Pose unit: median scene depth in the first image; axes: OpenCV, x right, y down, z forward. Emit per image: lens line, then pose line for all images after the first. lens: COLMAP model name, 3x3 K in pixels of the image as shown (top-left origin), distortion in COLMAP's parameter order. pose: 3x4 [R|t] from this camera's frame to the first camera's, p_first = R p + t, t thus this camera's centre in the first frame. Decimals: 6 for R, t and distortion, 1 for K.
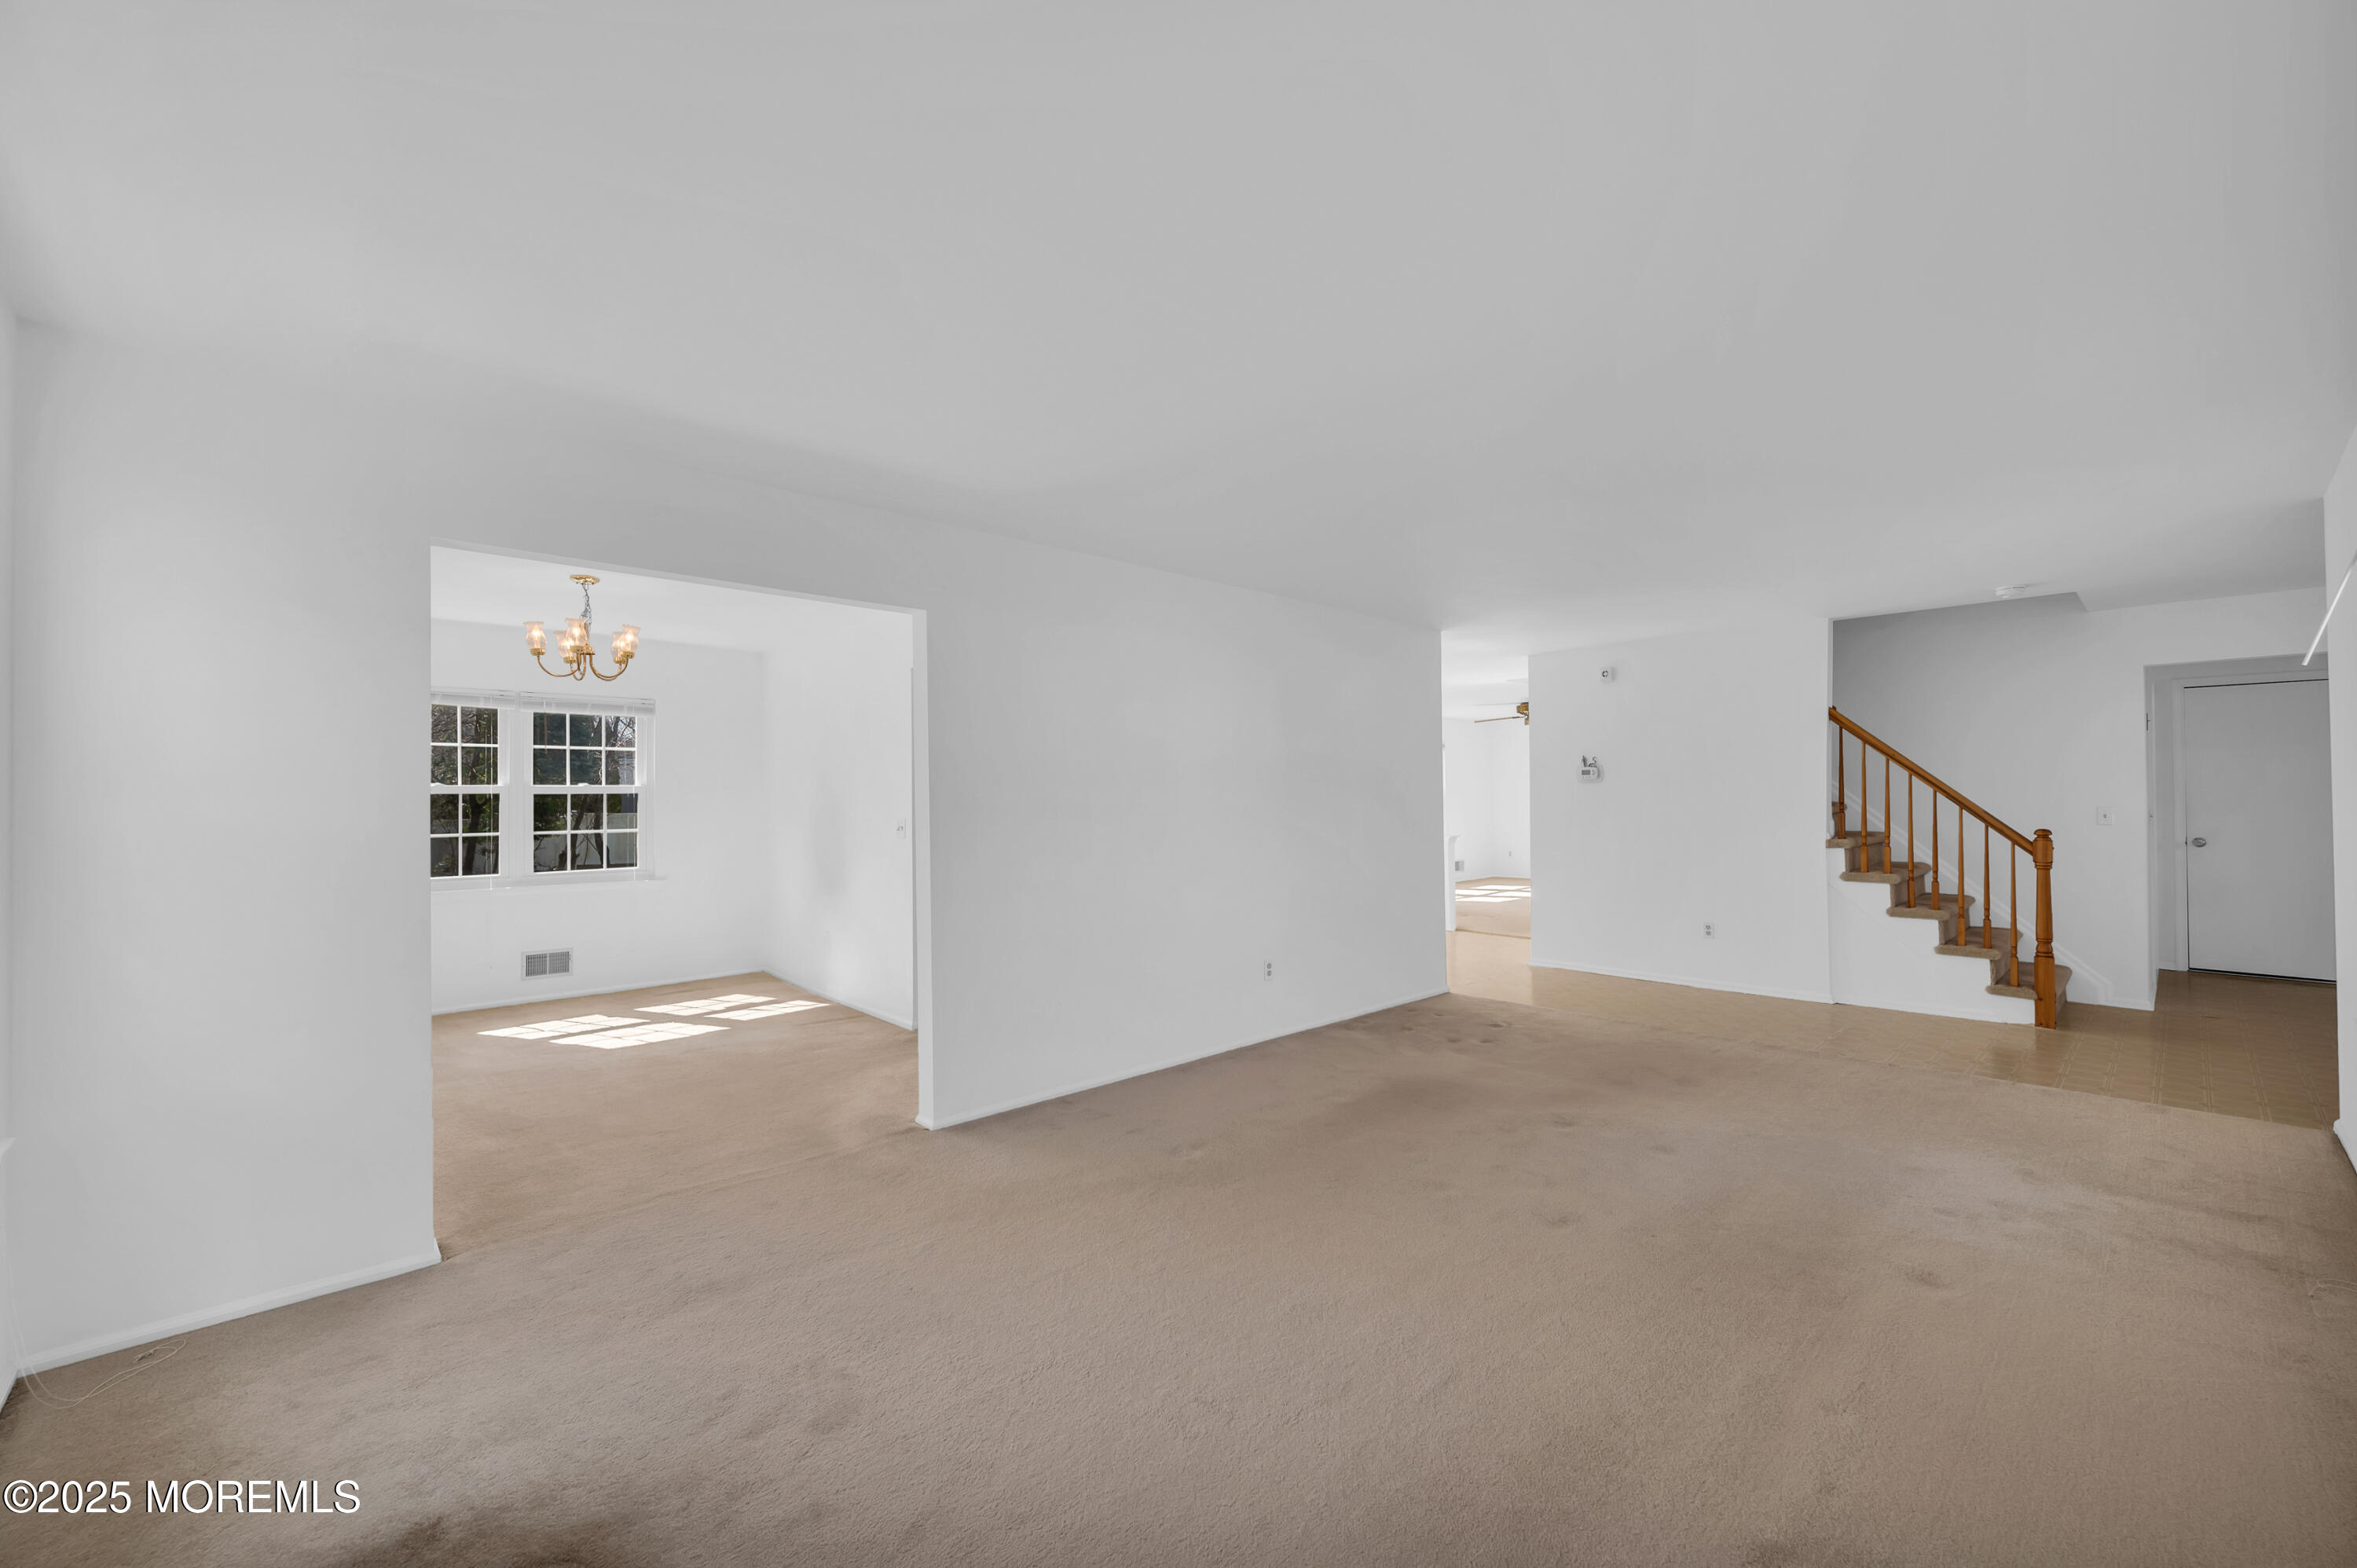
lens RADIAL K [[914.7, 0, 1175.3], [0, 914.7, 783.0], [0, 0, 1]] dist [0.000413, 0.000633]
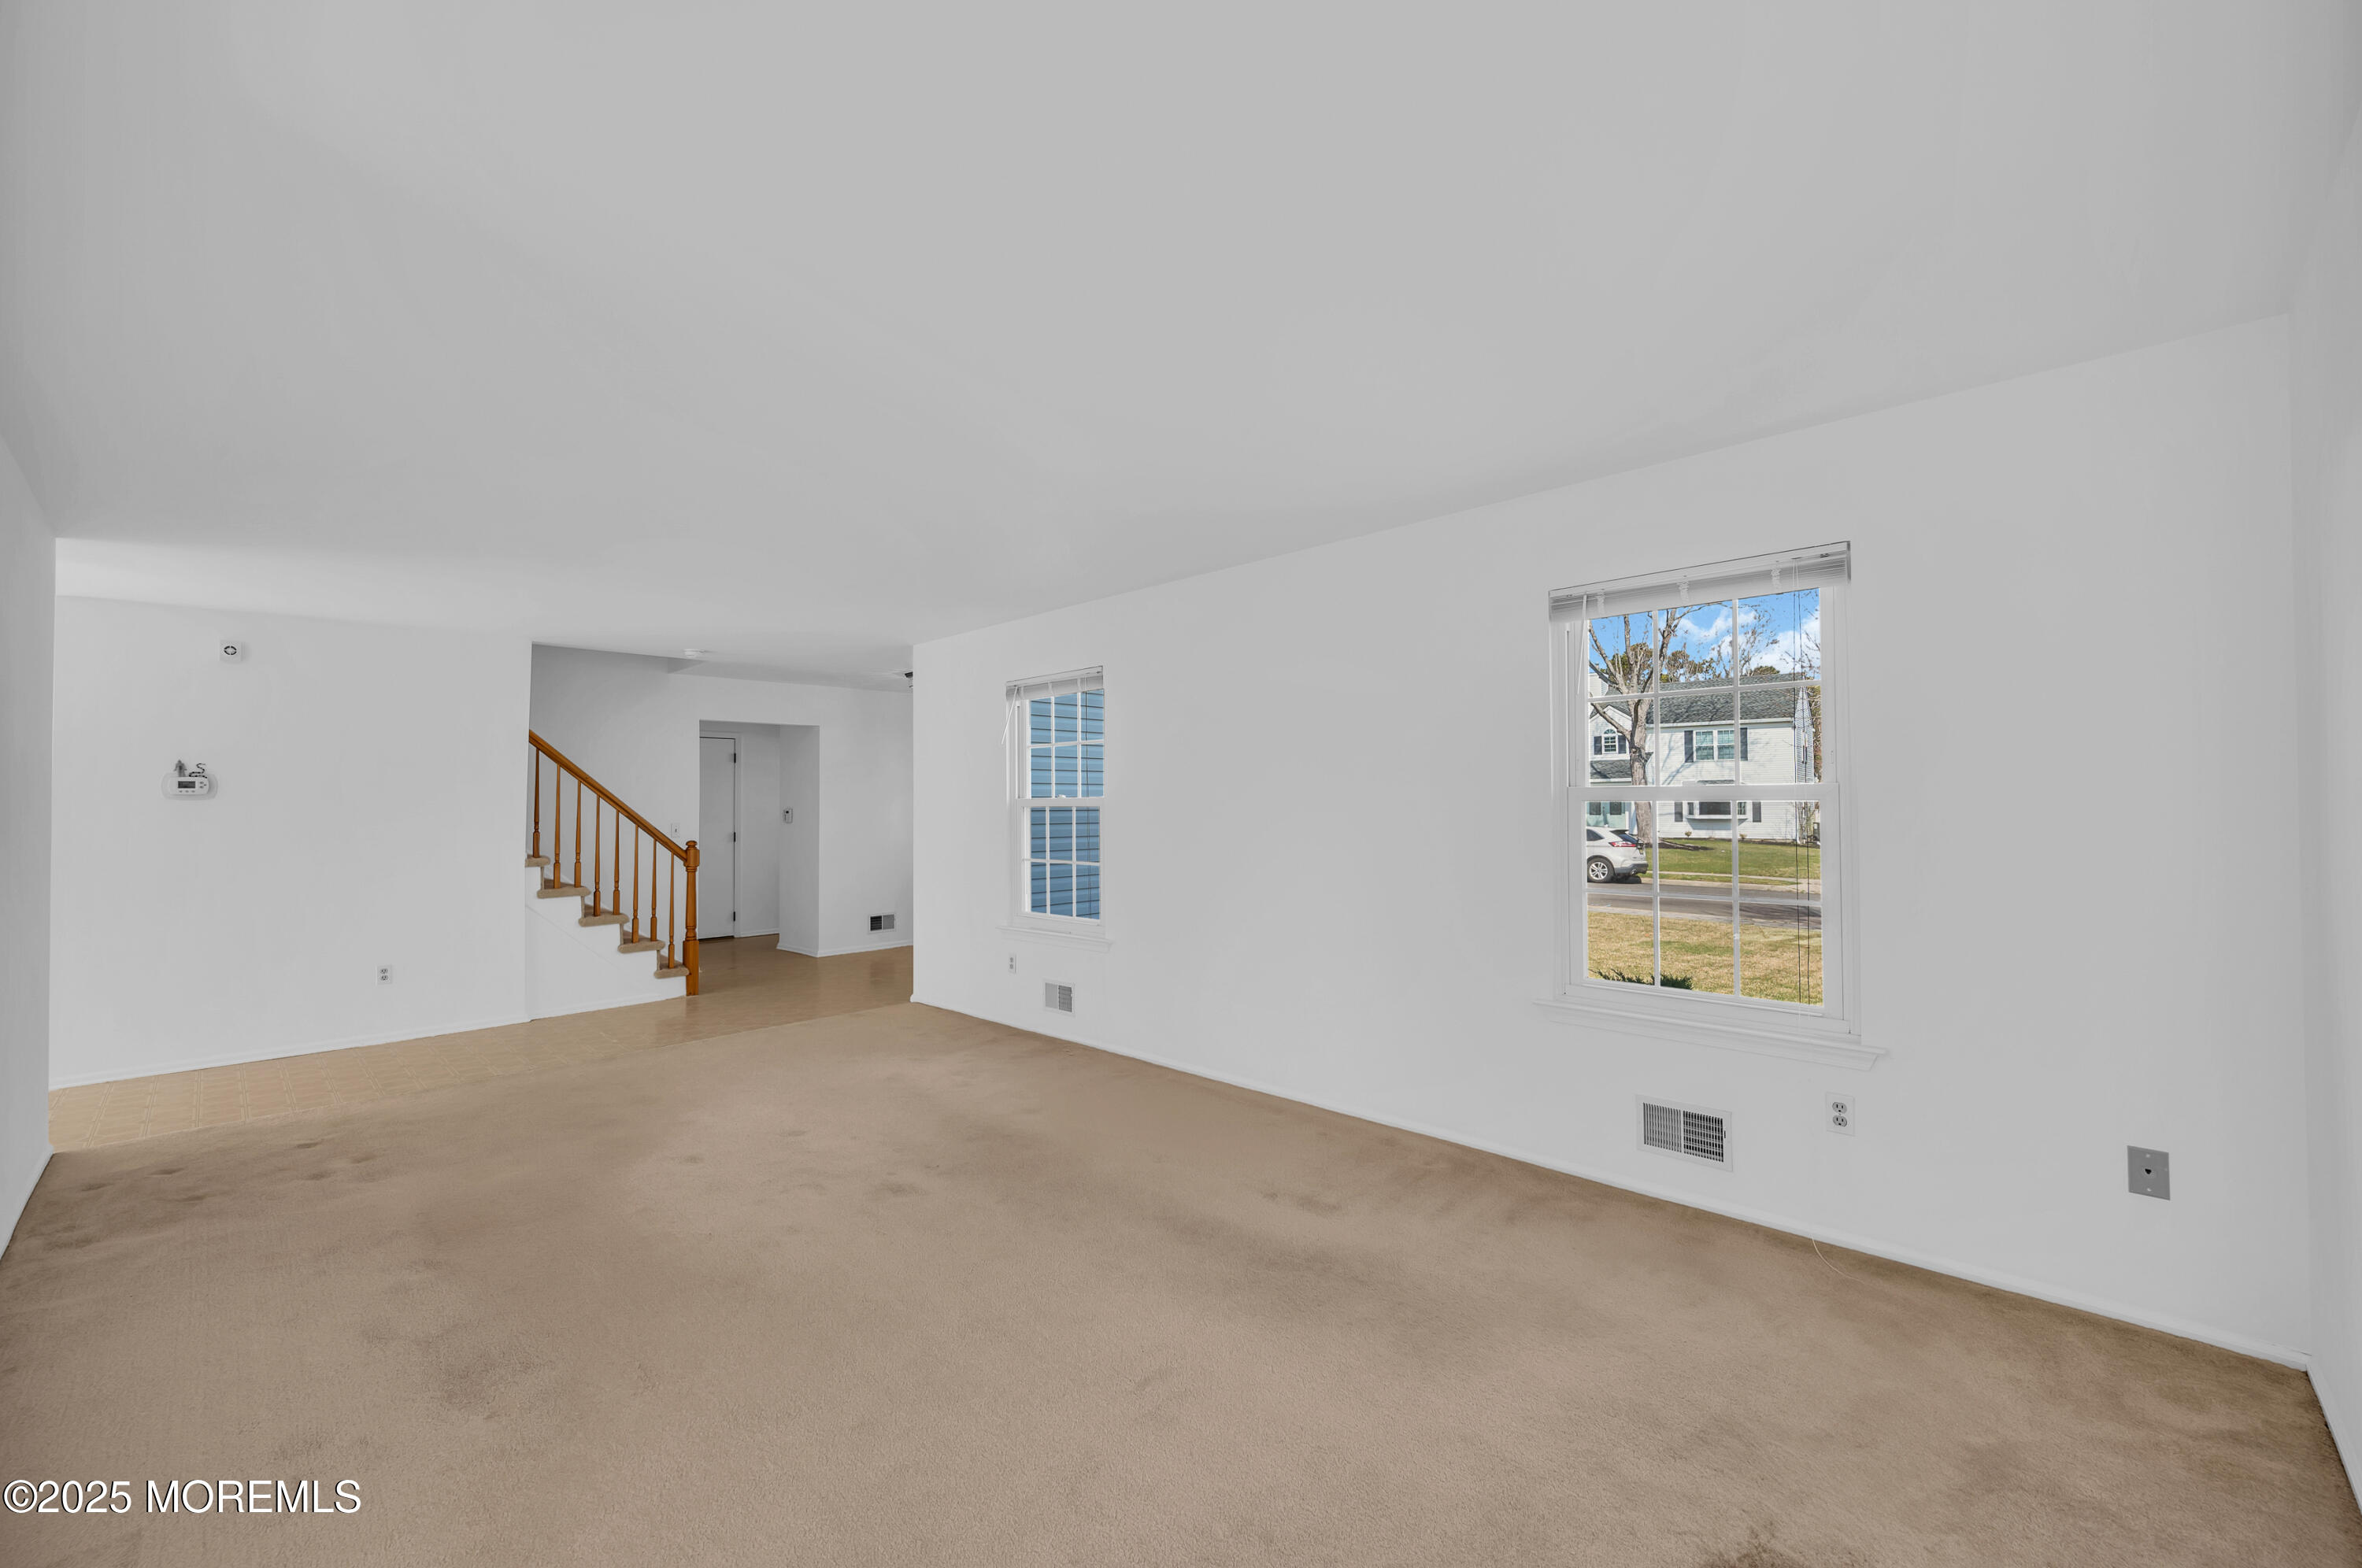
lens RADIAL K [[916.6, 0, 1189.6], [0, 916.6, 794.0], [0, 0, 1]] dist [0.000413, 0.000633]
pose [[-0.023980, 0.020417, 0.999504, -0.330104], [-0.009172, 0.999745, -0.020642, 0.003794], [-0.999670, -0.009663, -0.023786, 0.304847]]
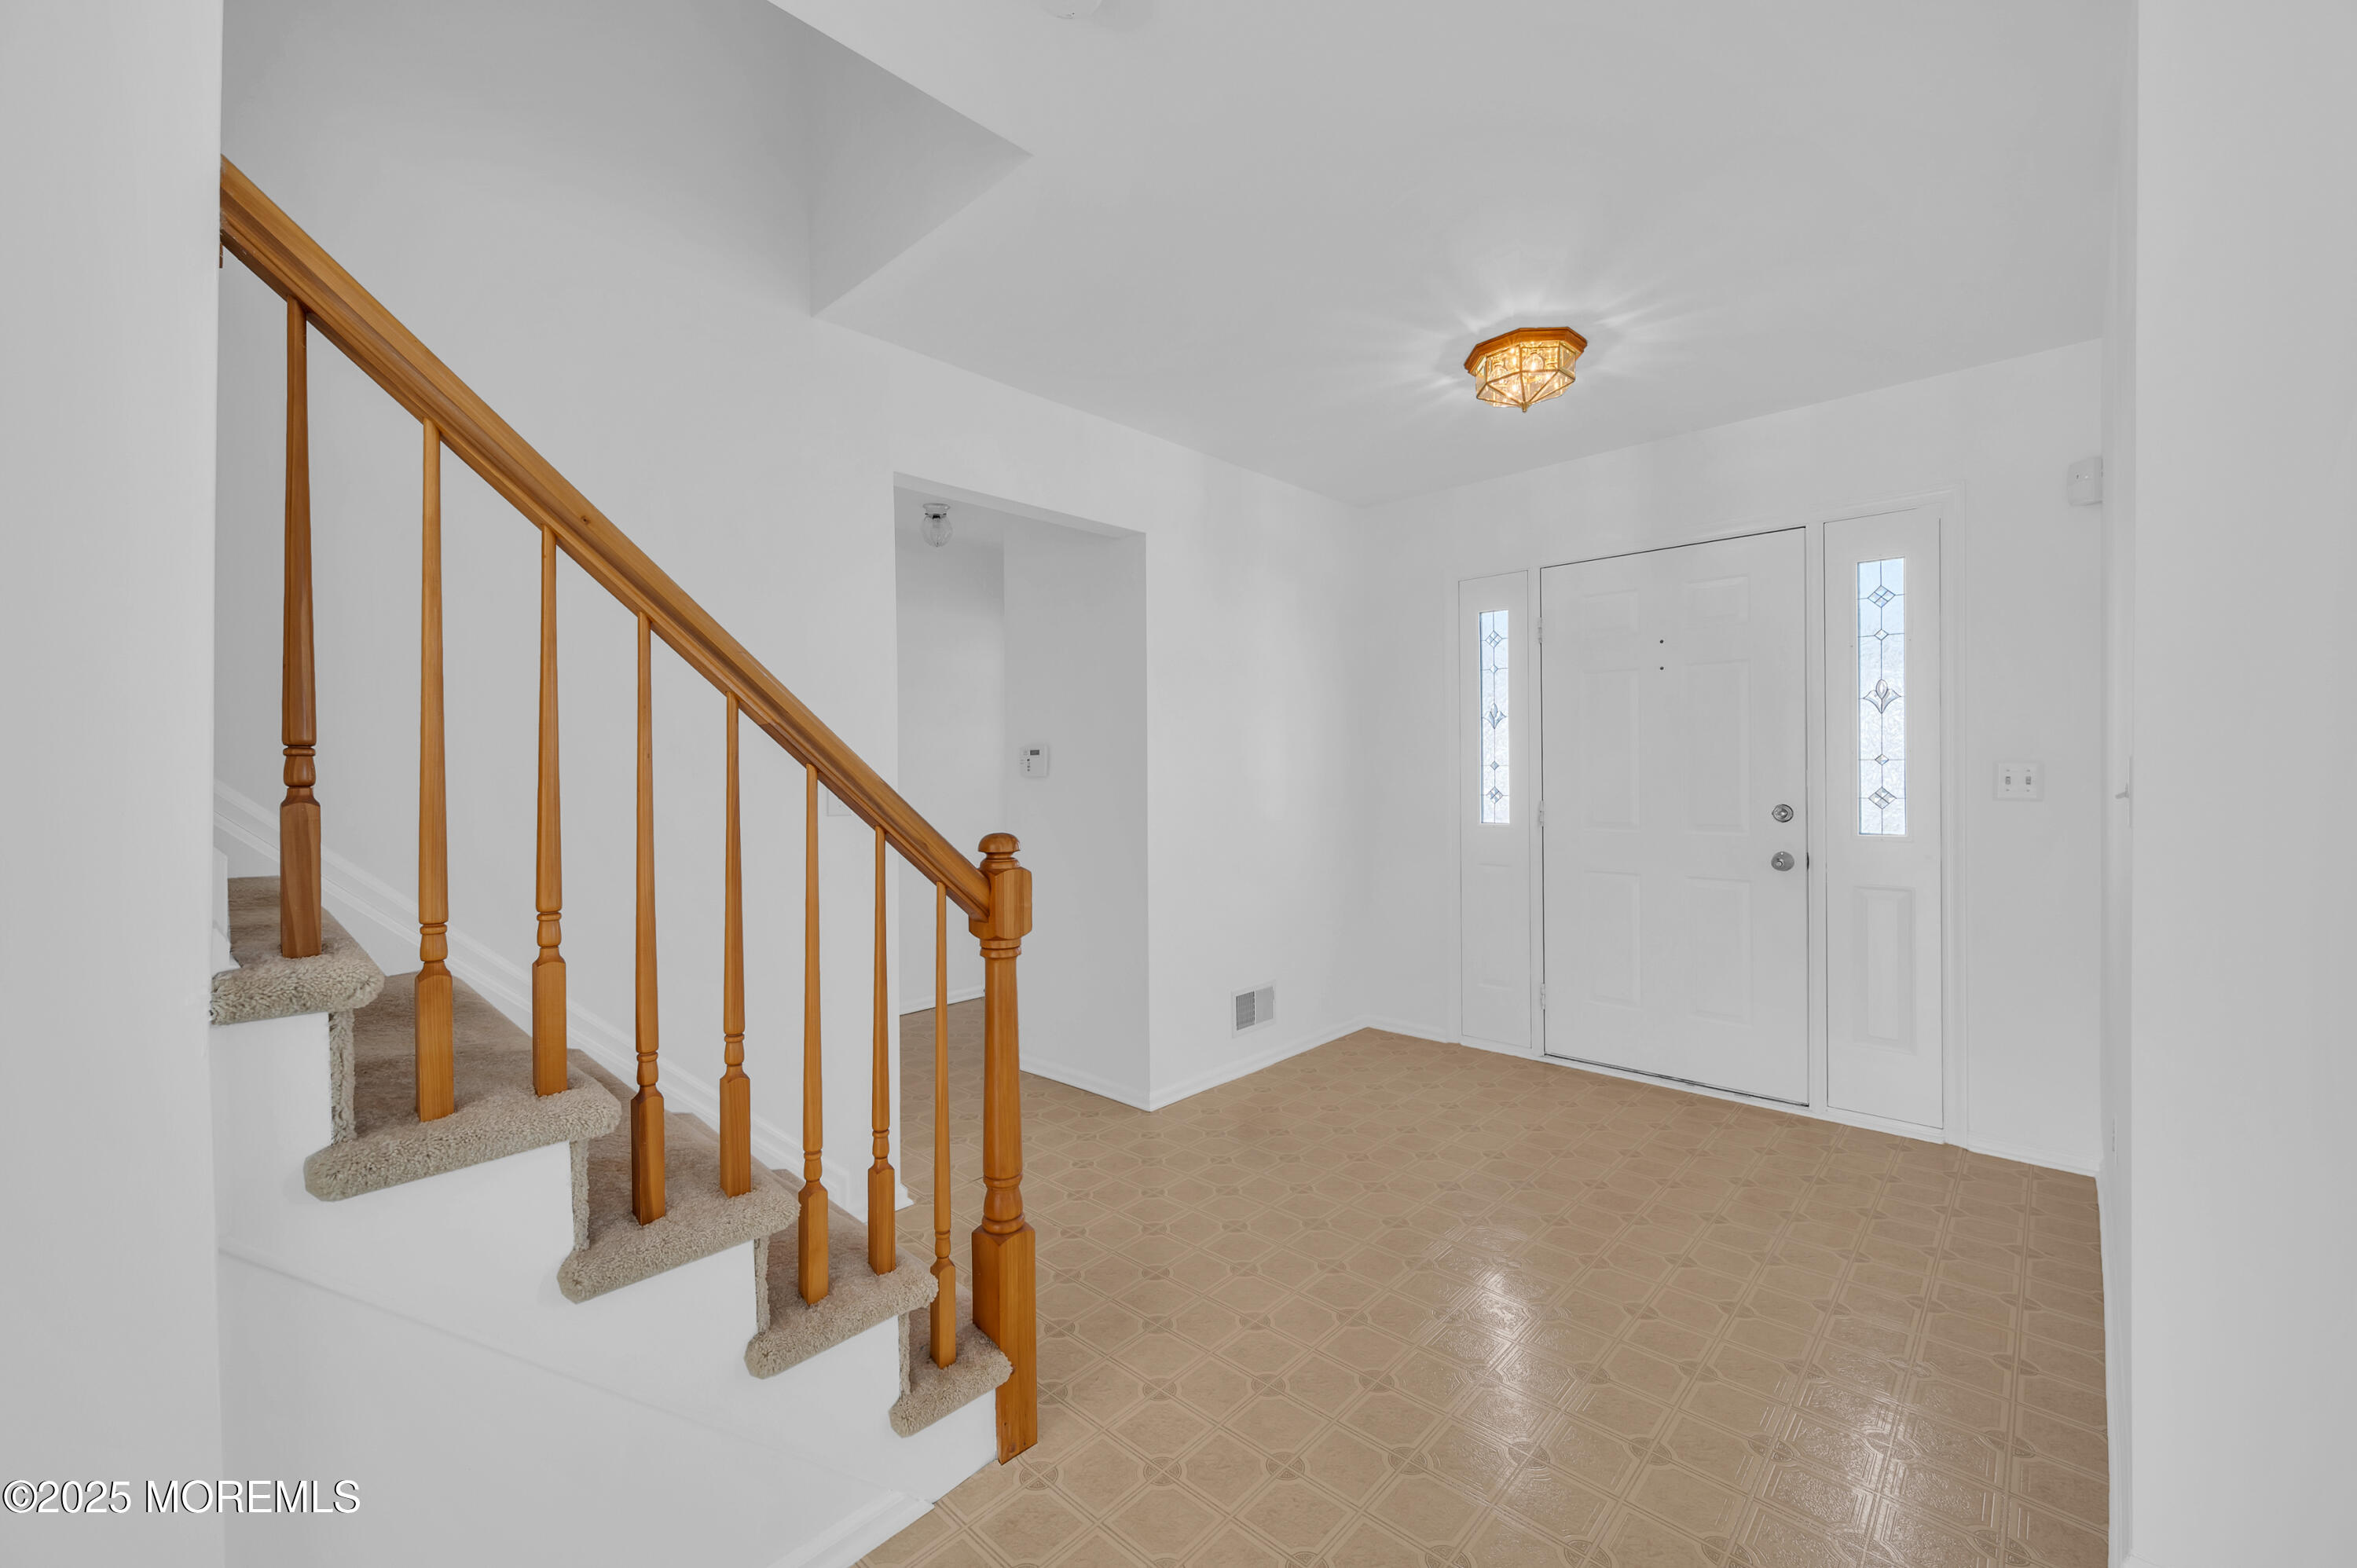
lens RADIAL K [[914.7, 0, 1166.2], [0, 914.7, 785.5], [0, 0, 1]] dist [0.000413, 0.000633]
pose [[-0.030473, -0.008382, 0.999500, 0.571008], [-0.010042, 0.999917, 0.008079, 0.026197], [-0.999485, -0.009791, -0.030555, 0.874435]]
